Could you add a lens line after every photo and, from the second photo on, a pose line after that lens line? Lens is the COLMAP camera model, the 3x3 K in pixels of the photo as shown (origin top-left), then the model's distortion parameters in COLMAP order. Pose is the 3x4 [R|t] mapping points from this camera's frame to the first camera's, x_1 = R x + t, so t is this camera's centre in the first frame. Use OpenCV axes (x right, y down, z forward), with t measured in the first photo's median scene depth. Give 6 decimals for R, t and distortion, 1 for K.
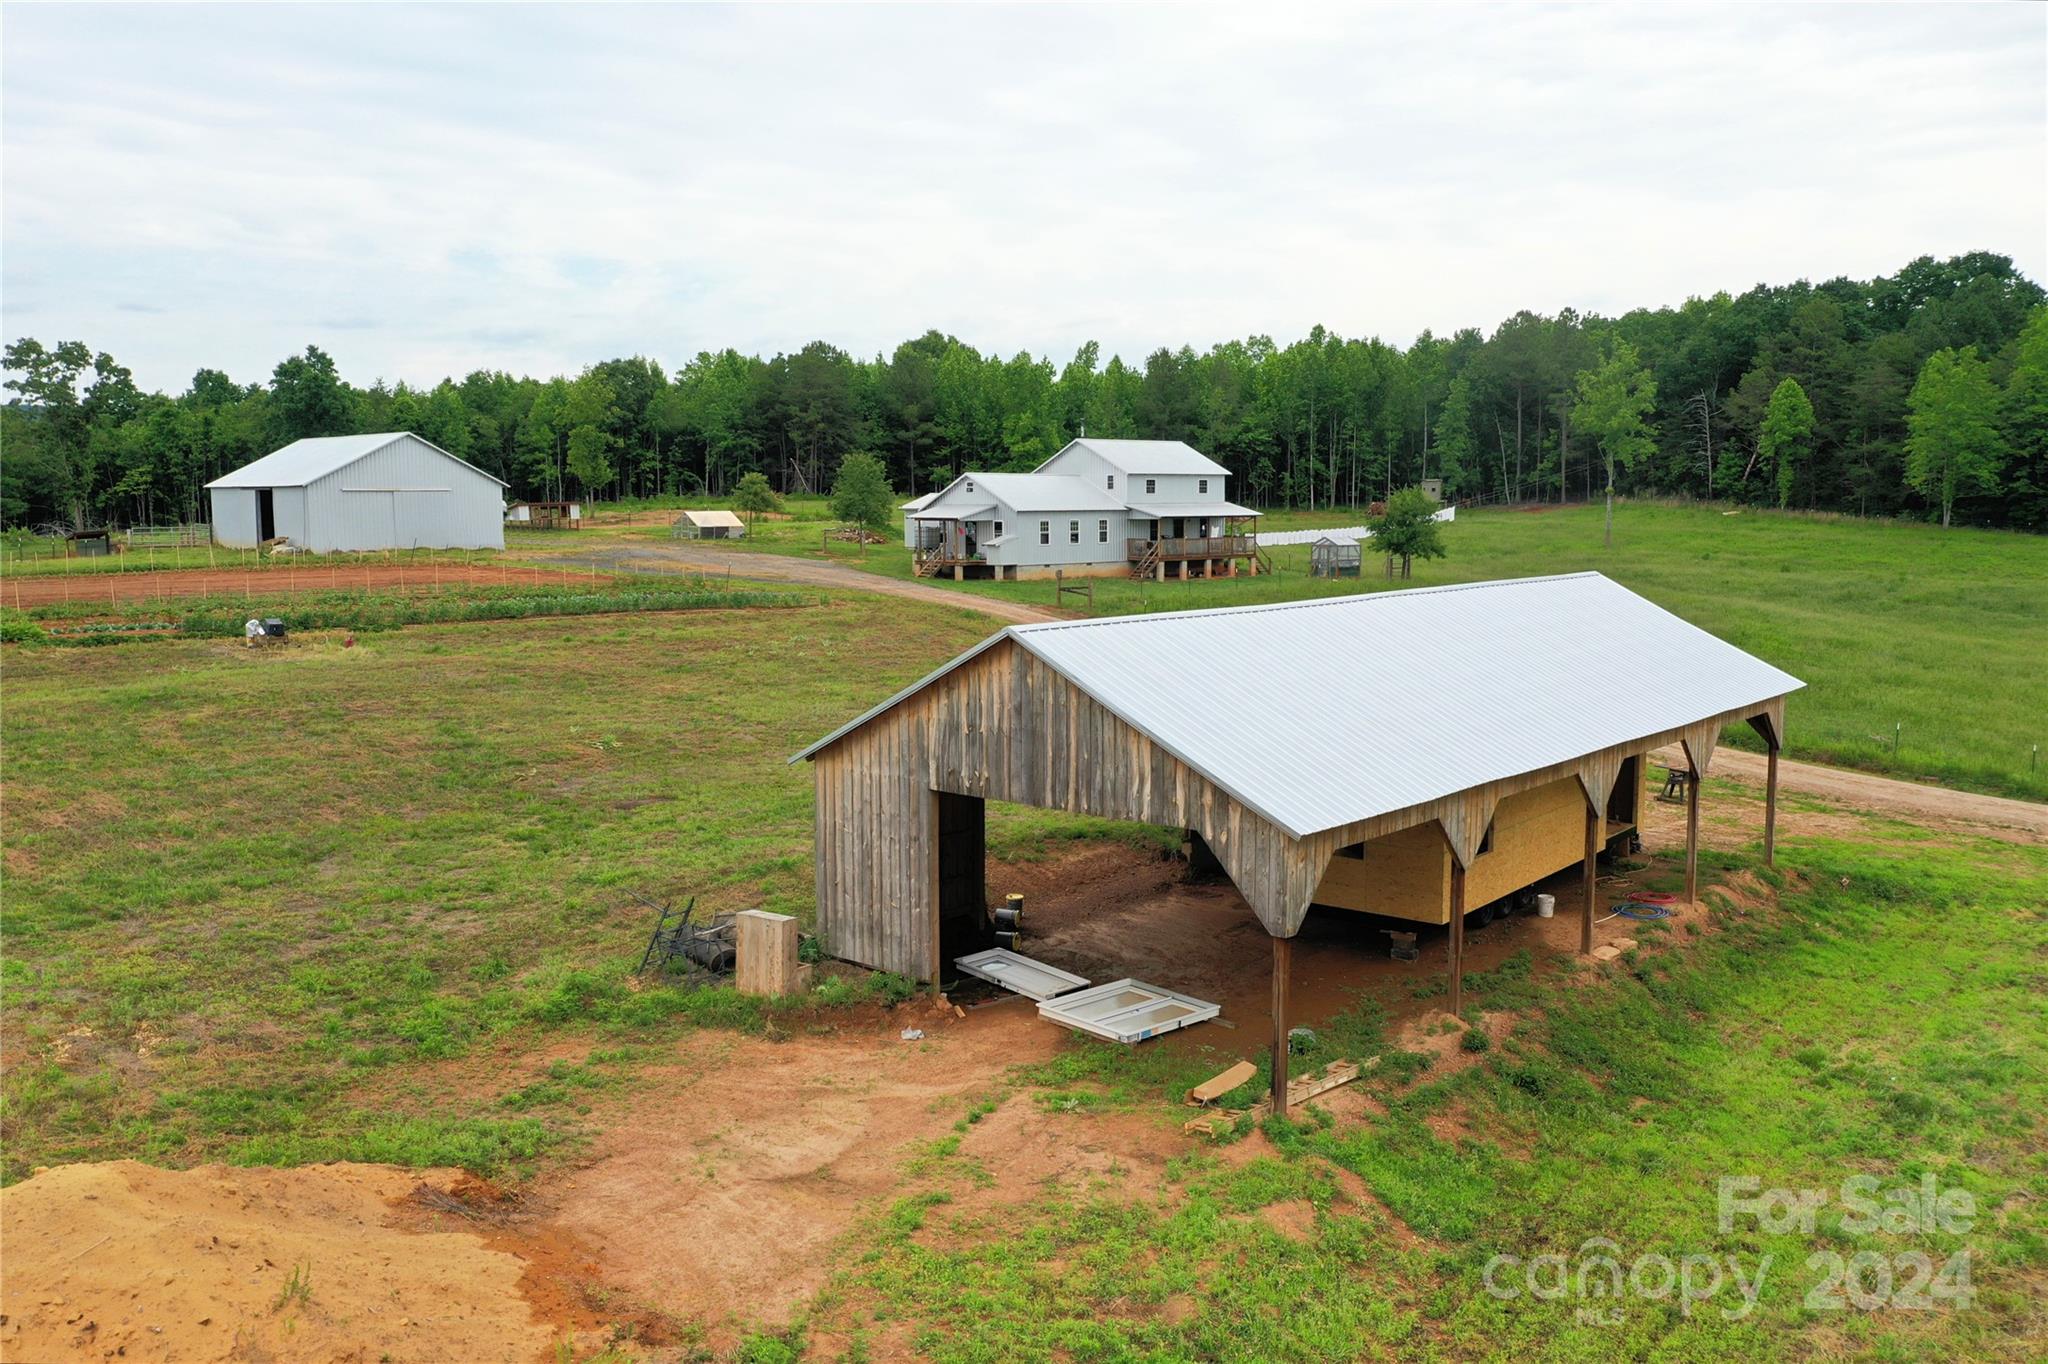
lens RADIAL K [[1710.0, 0, 1023.8], [0, 1710.0, 687.4], [0, 0, 1]] dist [0.003103, -0.006720]
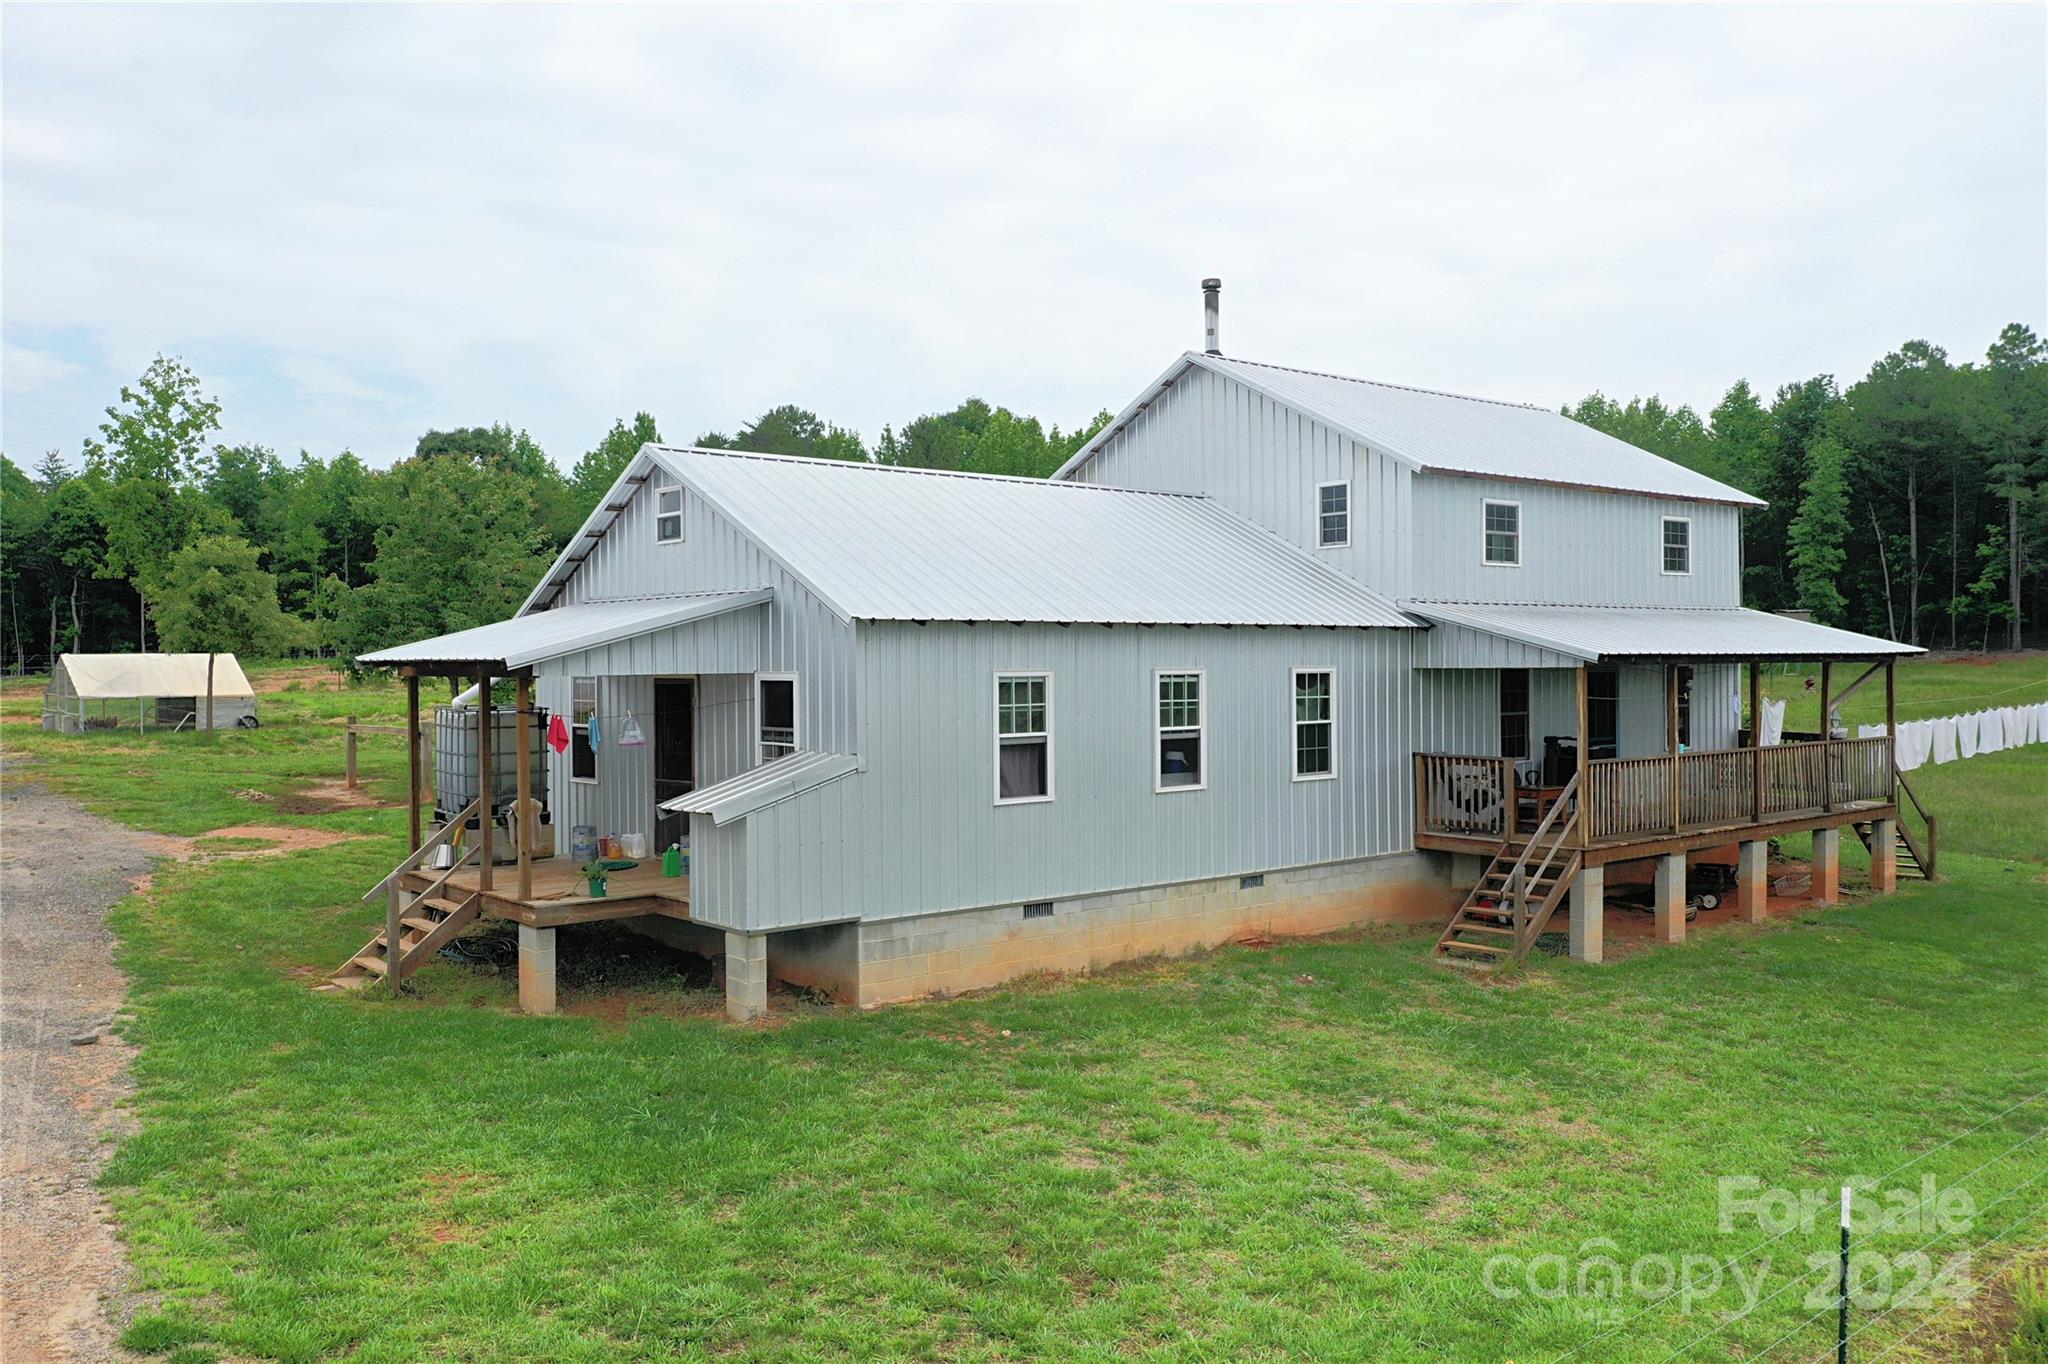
lens RADIAL K [[1710.0, 0, 1018.7], [0, 1710.0, 677.3], [0, 0, 1]] dist [0.003103, -0.006720]
pose [[0.997555, -0.003202, -0.069811, 0.023387], [-0.003778, 0.995018, -0.099628, -0.073217], [0.069782, 0.099648, 0.992573, 0.758975]]
